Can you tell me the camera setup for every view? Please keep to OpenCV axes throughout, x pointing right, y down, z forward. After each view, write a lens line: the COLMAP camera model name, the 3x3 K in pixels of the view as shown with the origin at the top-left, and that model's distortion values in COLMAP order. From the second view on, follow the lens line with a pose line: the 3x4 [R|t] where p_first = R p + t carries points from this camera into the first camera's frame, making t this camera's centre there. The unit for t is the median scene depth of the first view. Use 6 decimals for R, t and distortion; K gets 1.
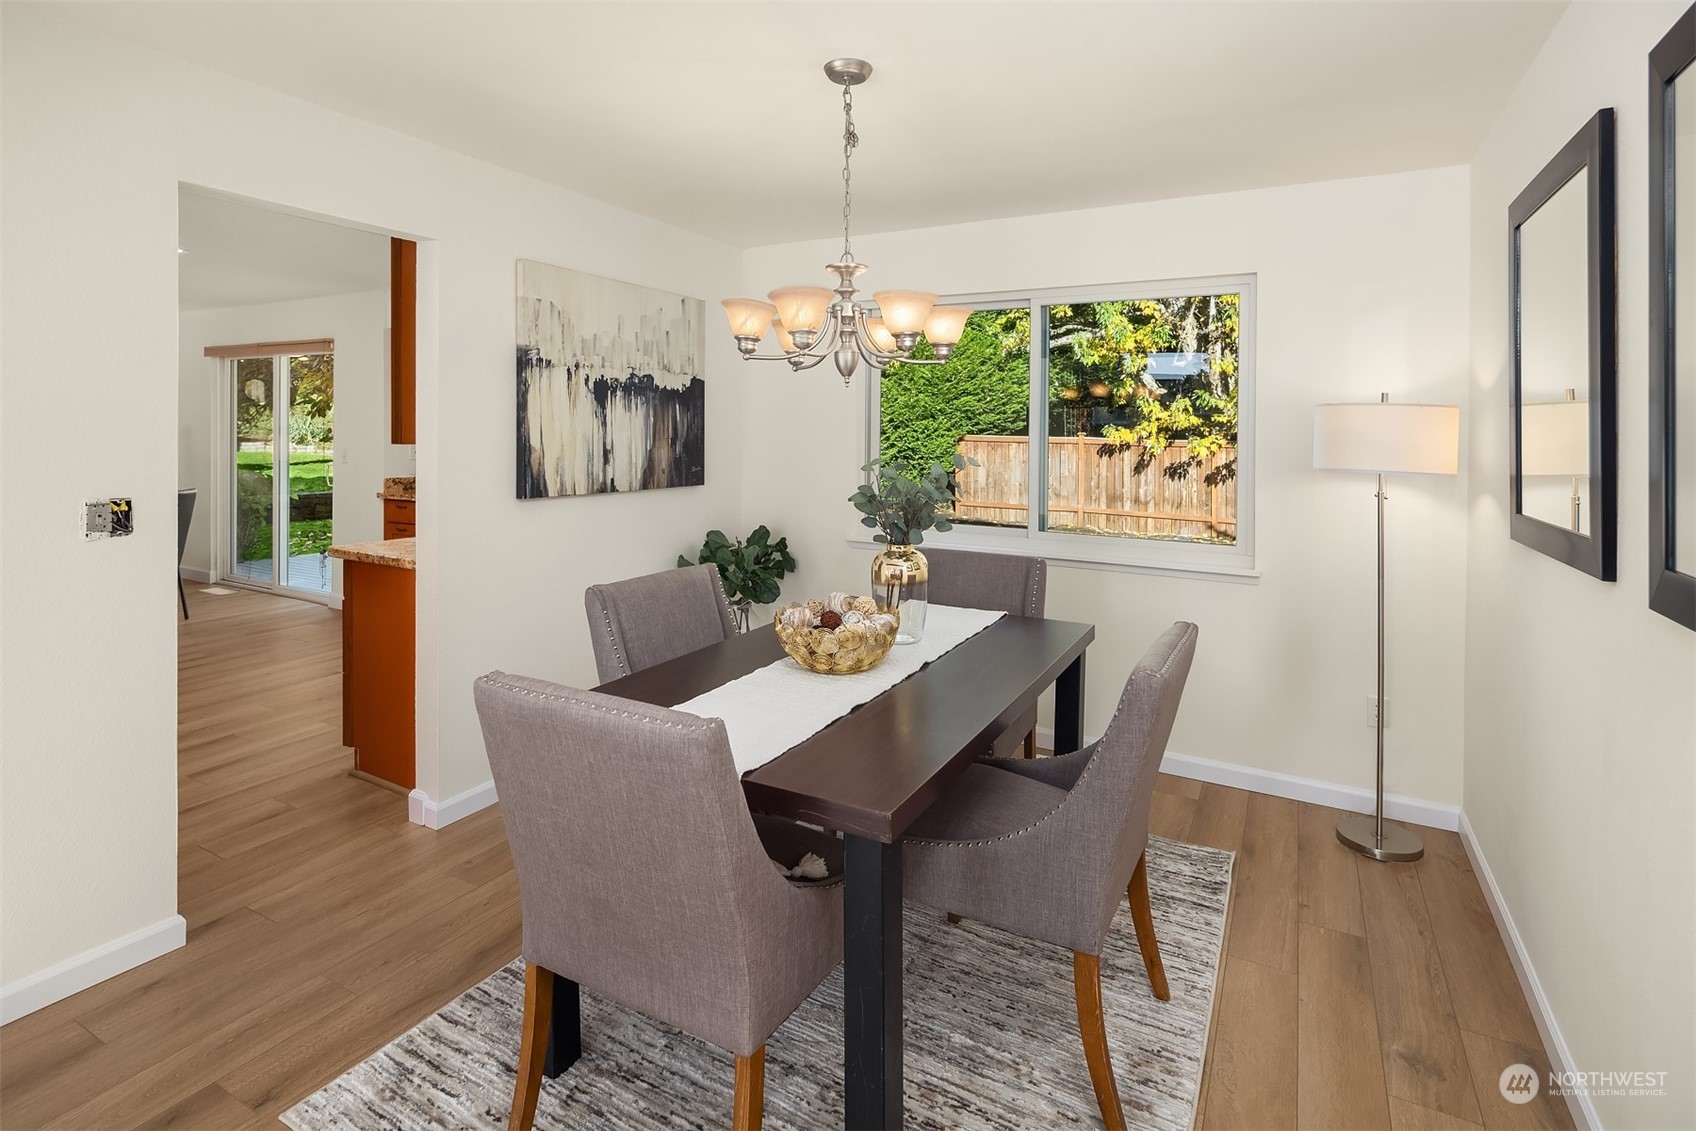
lens RADIAL K [[826.5, 0, 850.2], [0, 826.5, 443.7], [0, 0, 1]] dist [-0.001341, -0.000387]
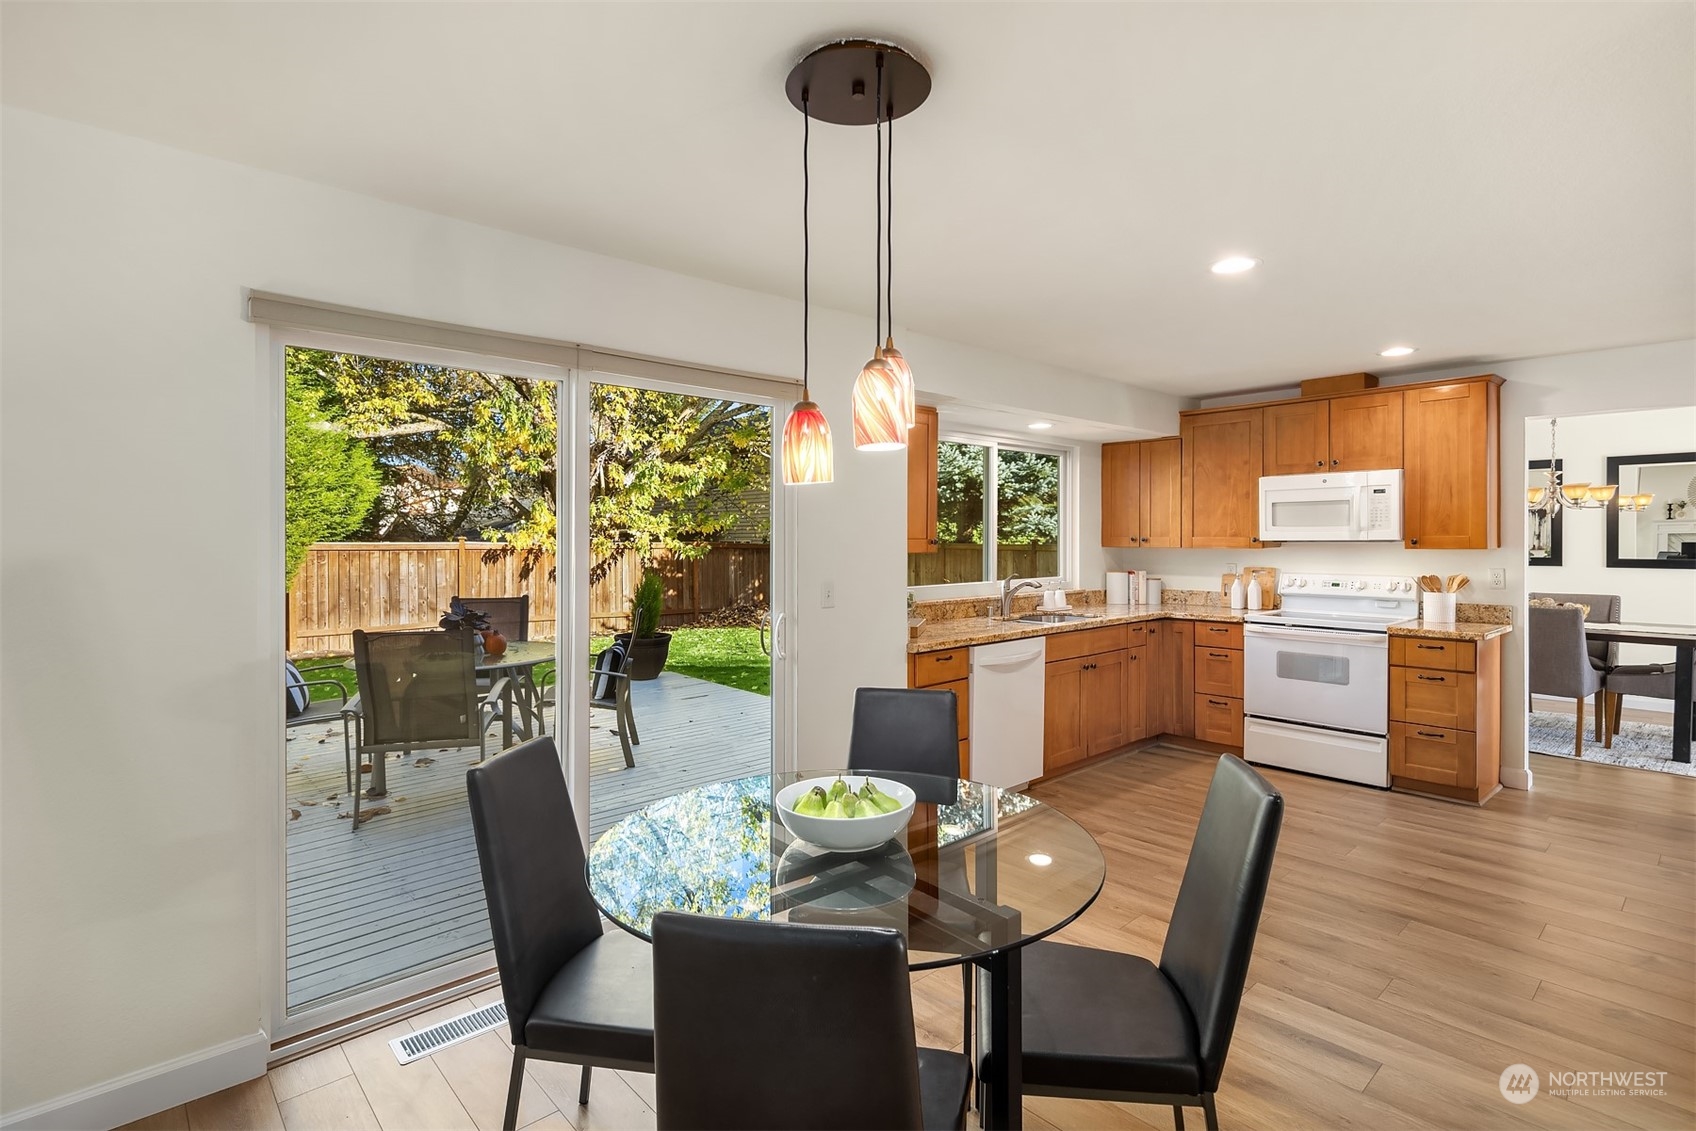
lens RADIAL K [[823.7, 0, 856.6], [0, 823.7, 541.2], [0, 0, 1]] dist [0.001537, -0.001570]
pose [[0.319322, -0.016006, 0.947511, -0.423514], [0.019805, 0.999752, 0.010214, -0.009543], [-0.947439, 0.015504, 0.319560, 0.299527]]
